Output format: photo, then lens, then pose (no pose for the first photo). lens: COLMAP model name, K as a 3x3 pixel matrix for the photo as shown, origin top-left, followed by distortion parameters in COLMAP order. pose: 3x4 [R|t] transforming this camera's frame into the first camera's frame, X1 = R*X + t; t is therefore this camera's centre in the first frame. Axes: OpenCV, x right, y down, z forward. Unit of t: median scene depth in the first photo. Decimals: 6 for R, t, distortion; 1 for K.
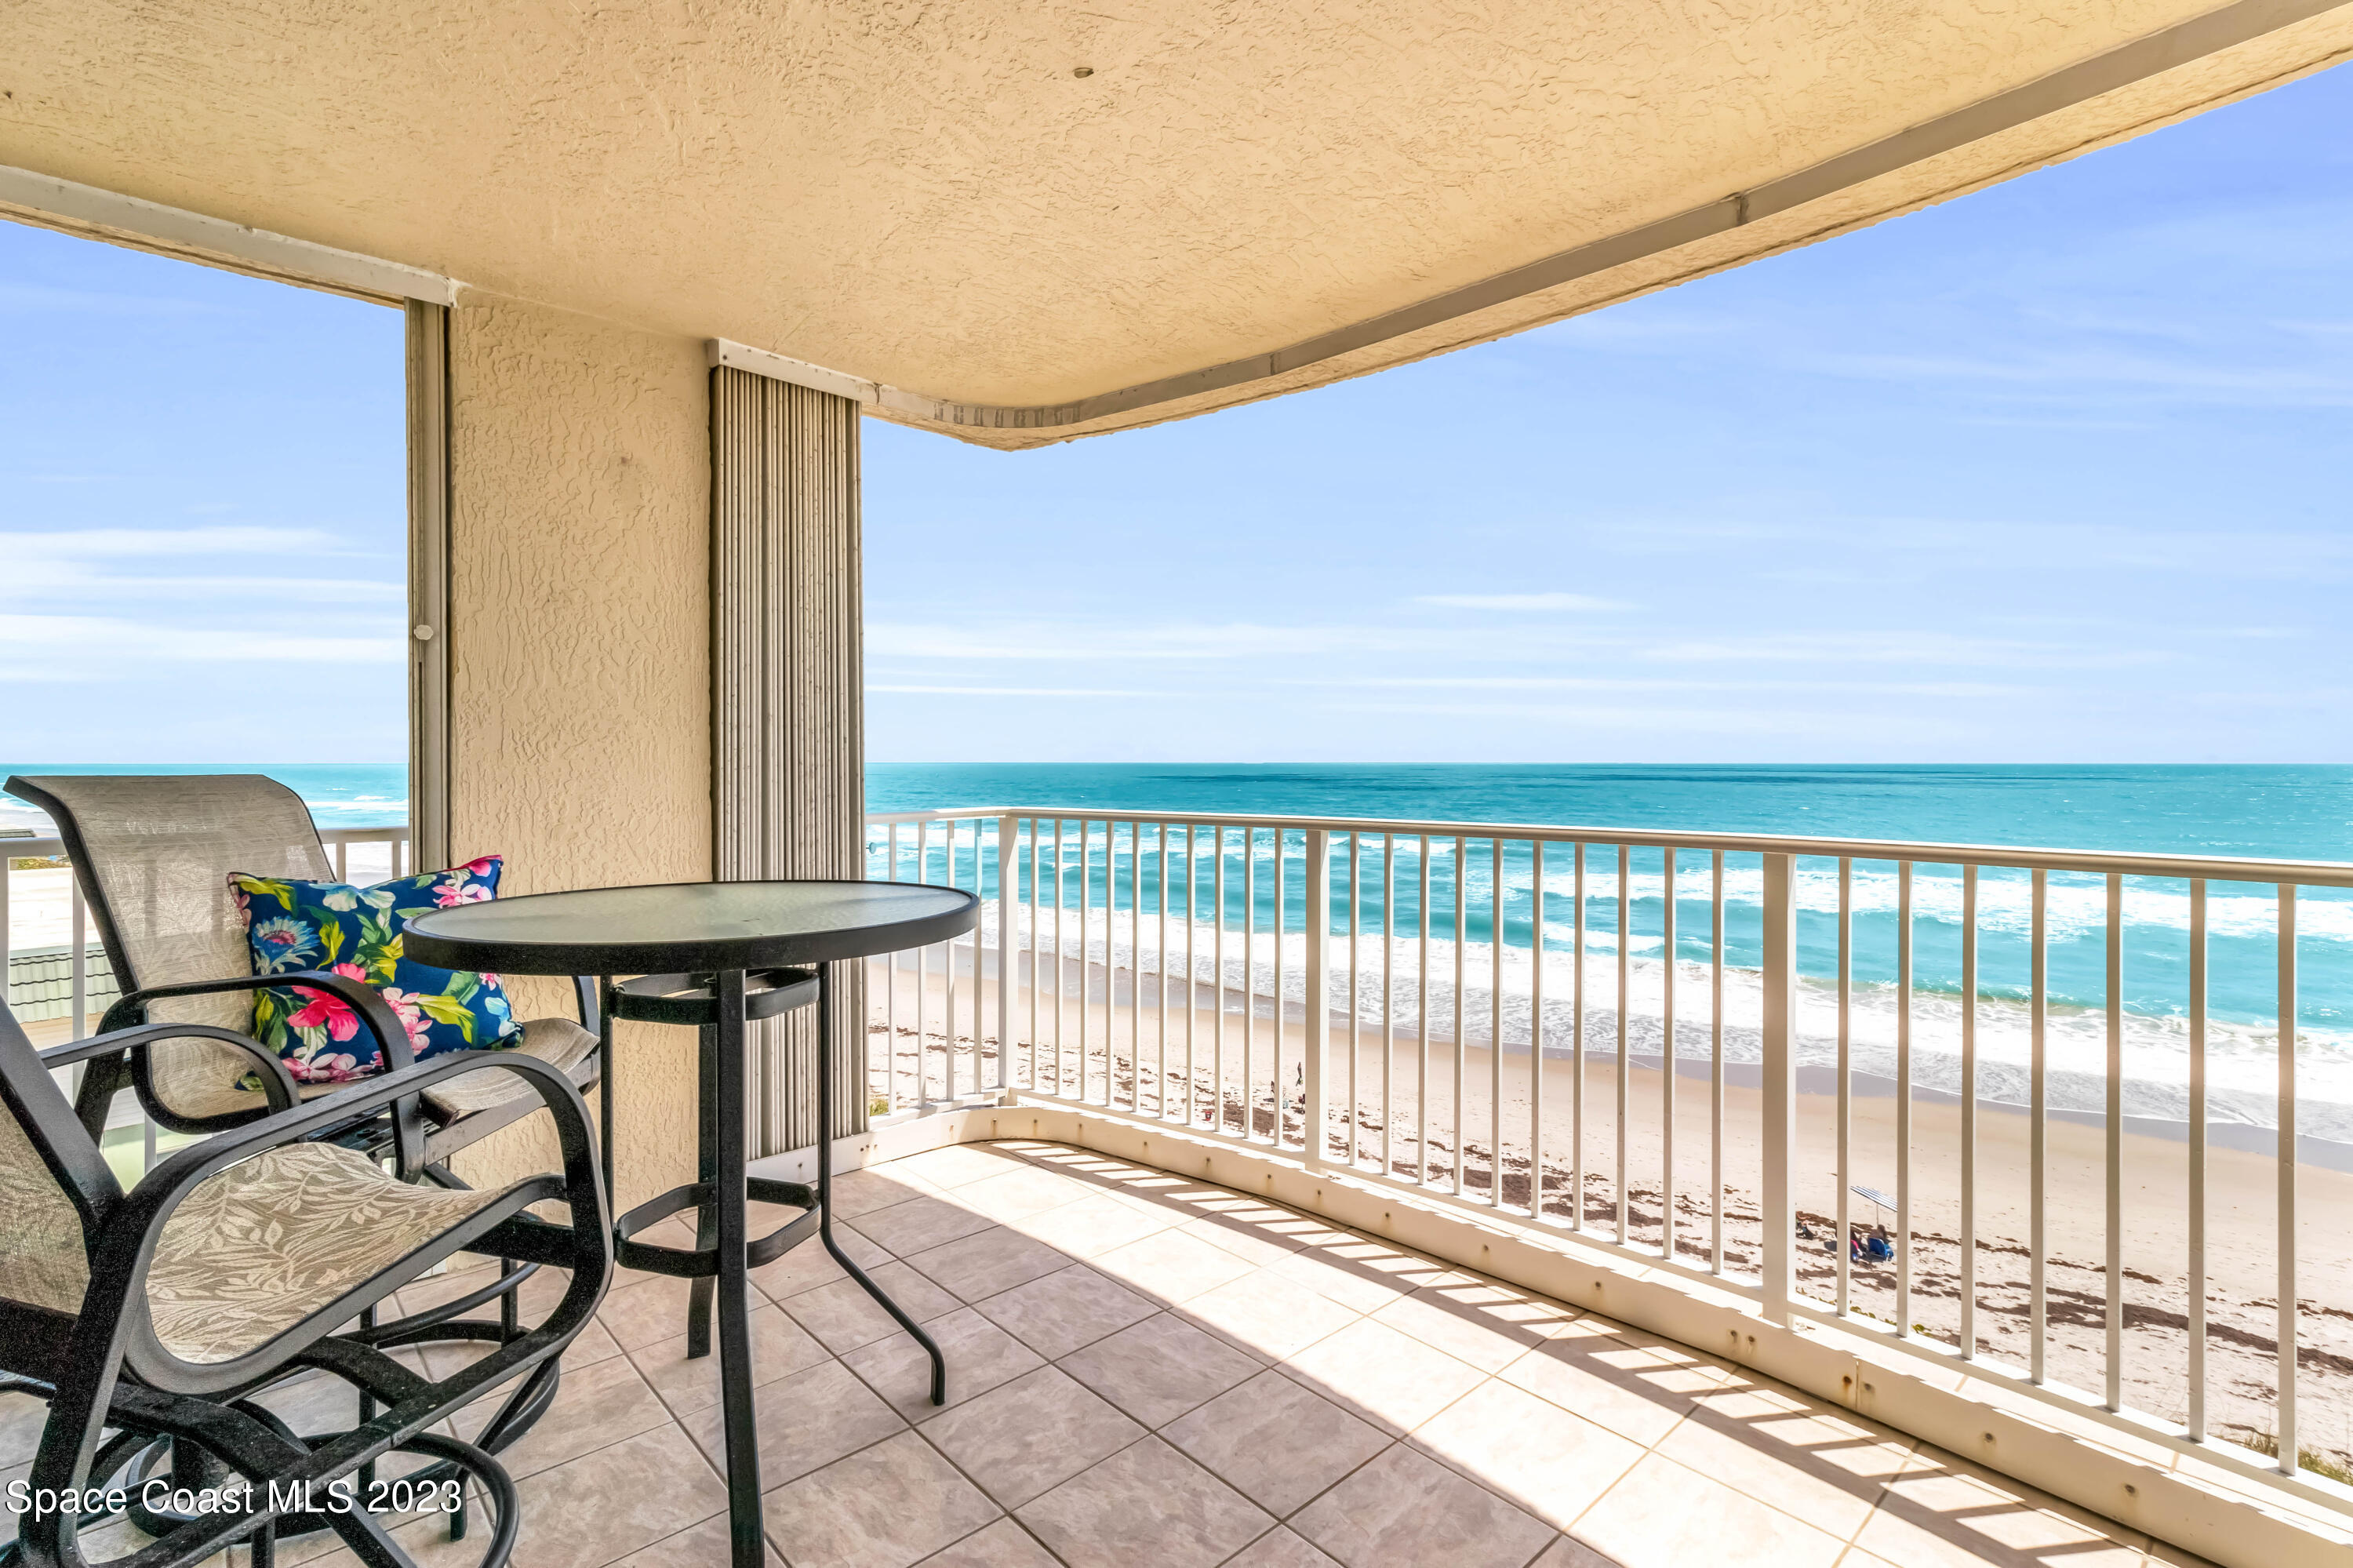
lens RADIAL K [[1088.8, 0, 1168.4], [0, 1088.8, 776.2], [0, 0, 1]] dist [0.010911, 0.002629]
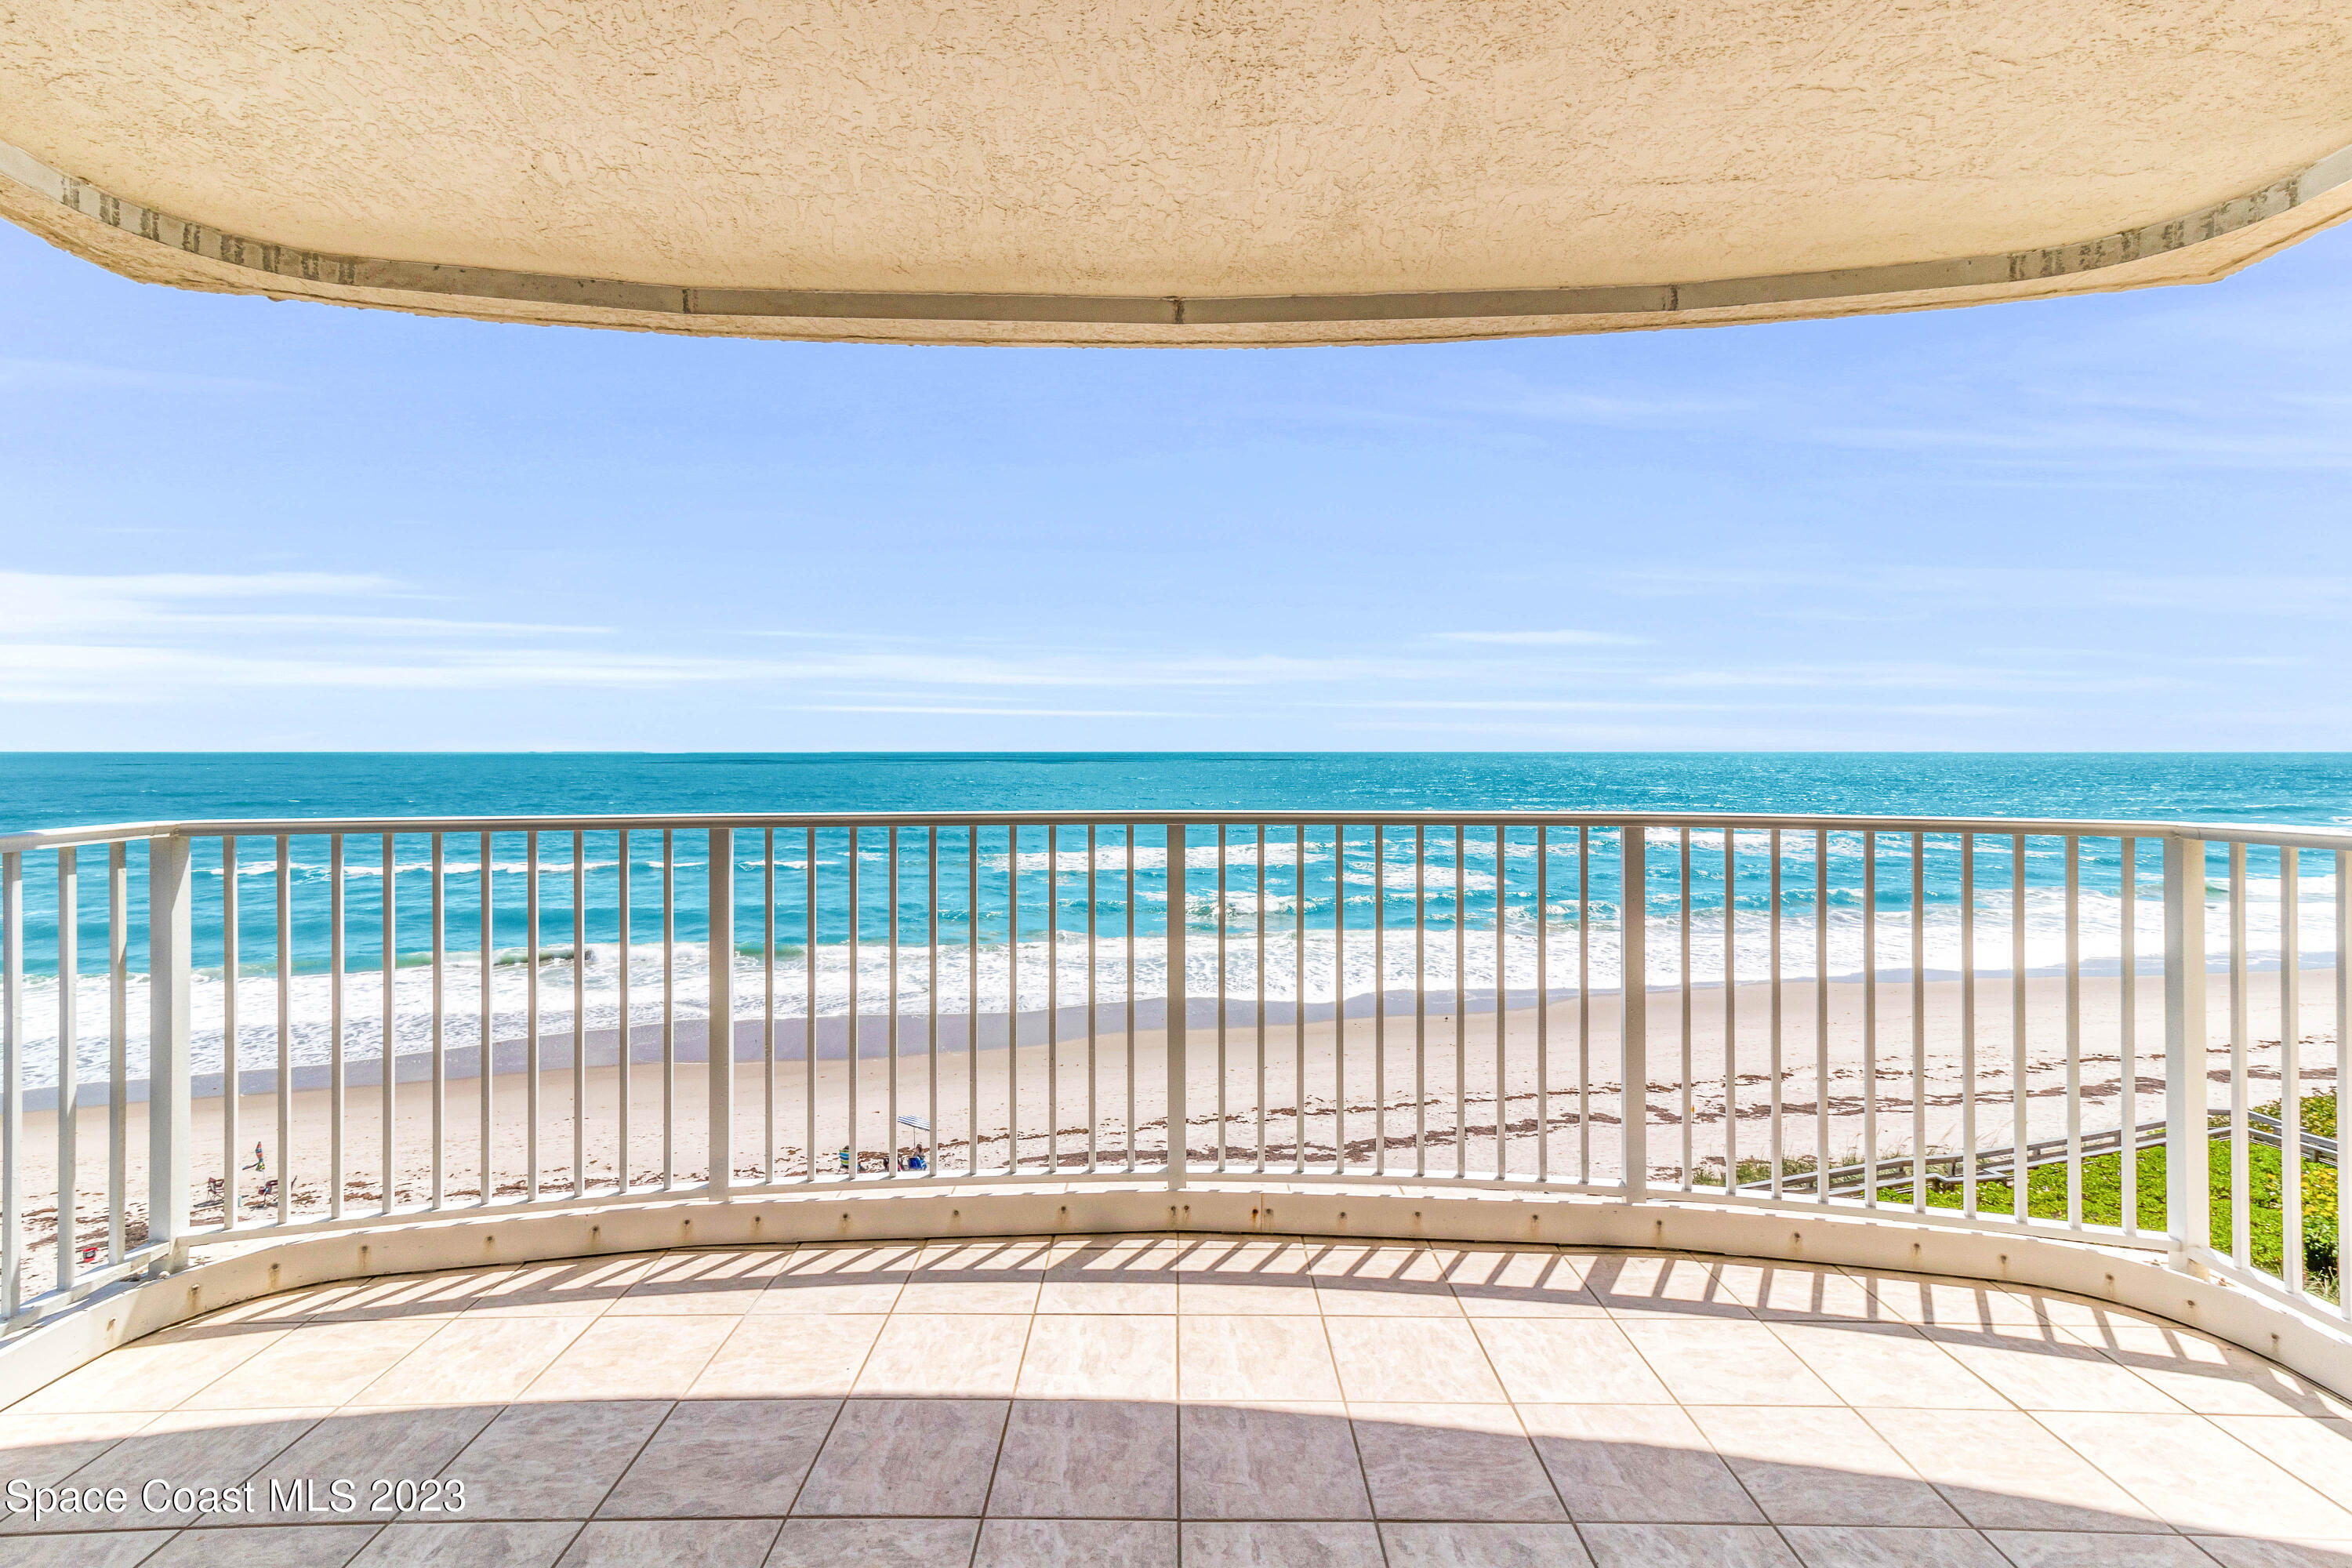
lens RADIAL K [[1088.3, 0, 1168.4], [0, 1088.3, 775.2], [0, 0, 1]] dist [0.010911, 0.002629]
pose [[0.675583, -0.015377, 0.737123, -0.301212], [0.008790, 0.999879, 0.012803, -0.003619], [-0.737231, -0.002170, 0.675637, 0.121080]]
